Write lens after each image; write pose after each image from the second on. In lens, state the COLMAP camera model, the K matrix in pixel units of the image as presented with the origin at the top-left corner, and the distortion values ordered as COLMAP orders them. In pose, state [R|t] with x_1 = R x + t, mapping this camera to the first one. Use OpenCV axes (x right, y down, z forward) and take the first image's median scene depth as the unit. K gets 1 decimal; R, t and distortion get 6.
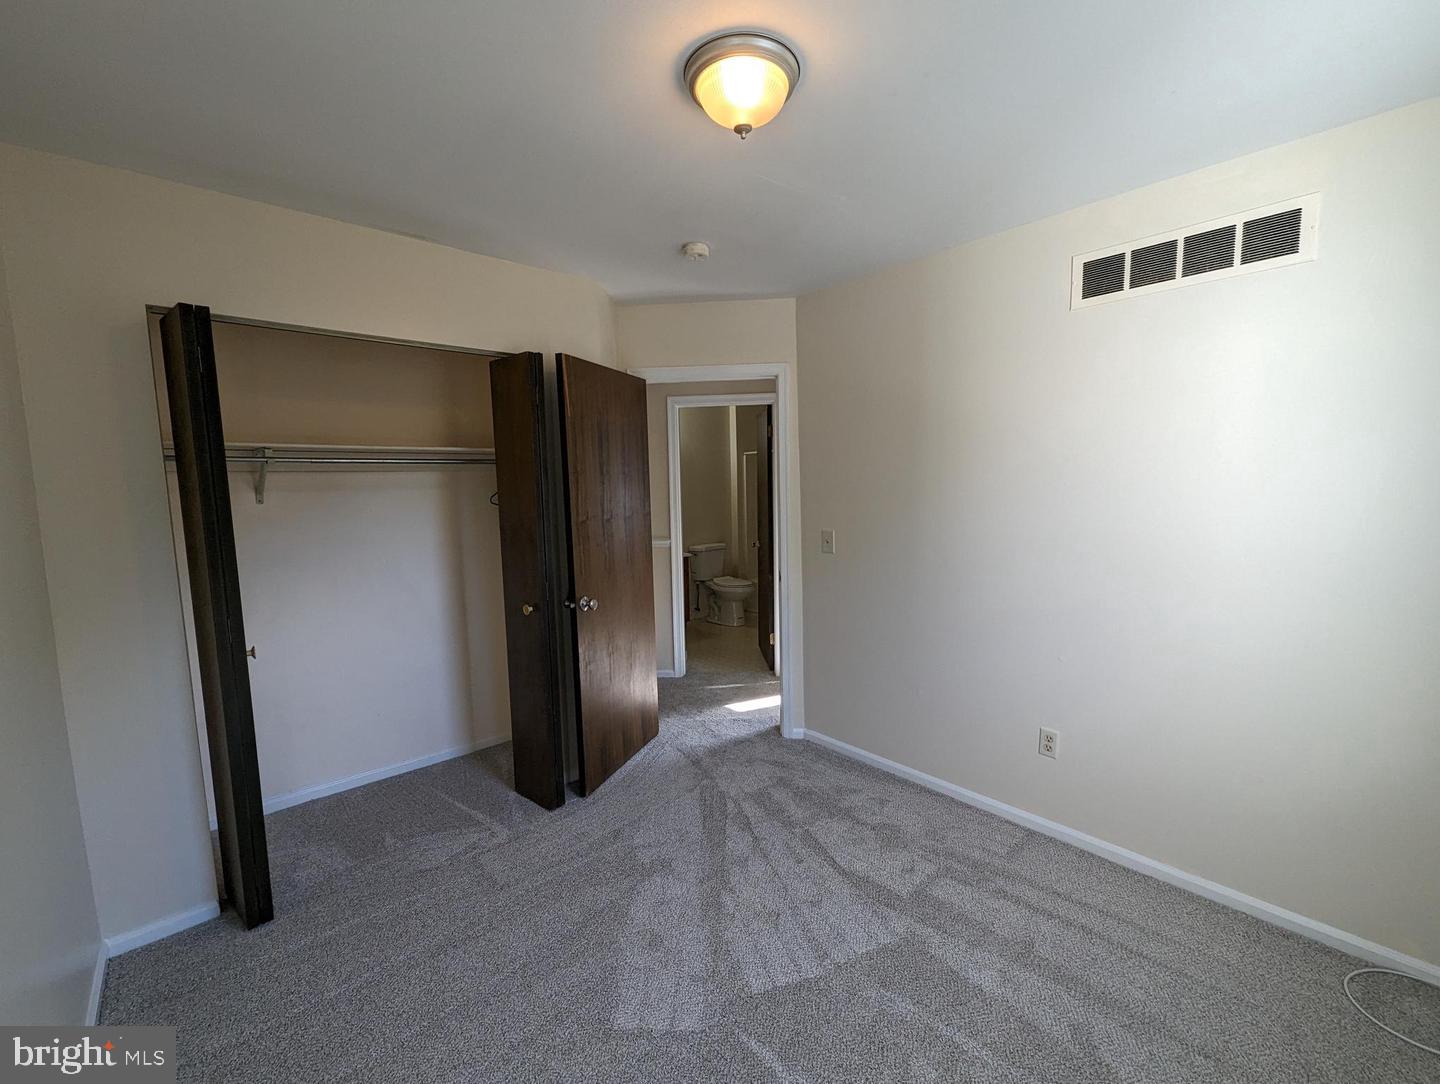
lens RADIAL K [[599.8, 0, 725.7], [0, 599.8, 545.6], [0, 0, 1]] dist [0.000918, -0.001192]
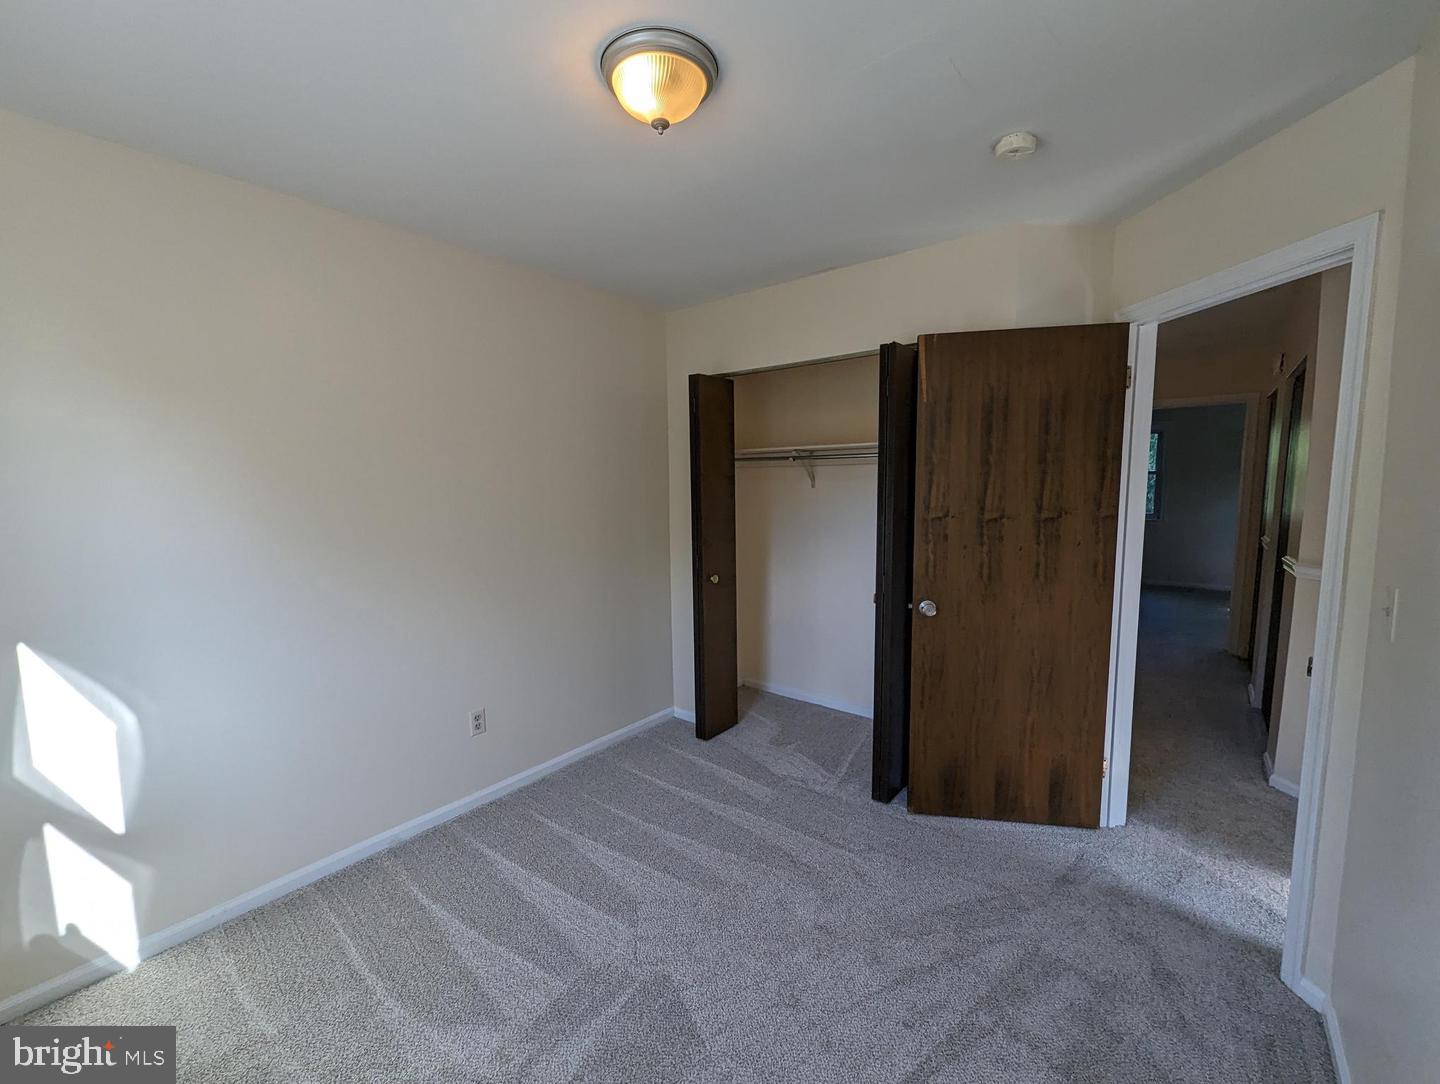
lens RADIAL K [[599.8, 0, 718.6], [0, 599.8, 543.6], [0, 0, 1]] dist [0.000918, -0.001192]
pose [[0.165076, 0.121019, -0.978828, 0.576504], [-0.096395, 0.989672, 0.106103, -0.064112], [0.981559, 0.076839, 0.175037, 0.510132]]
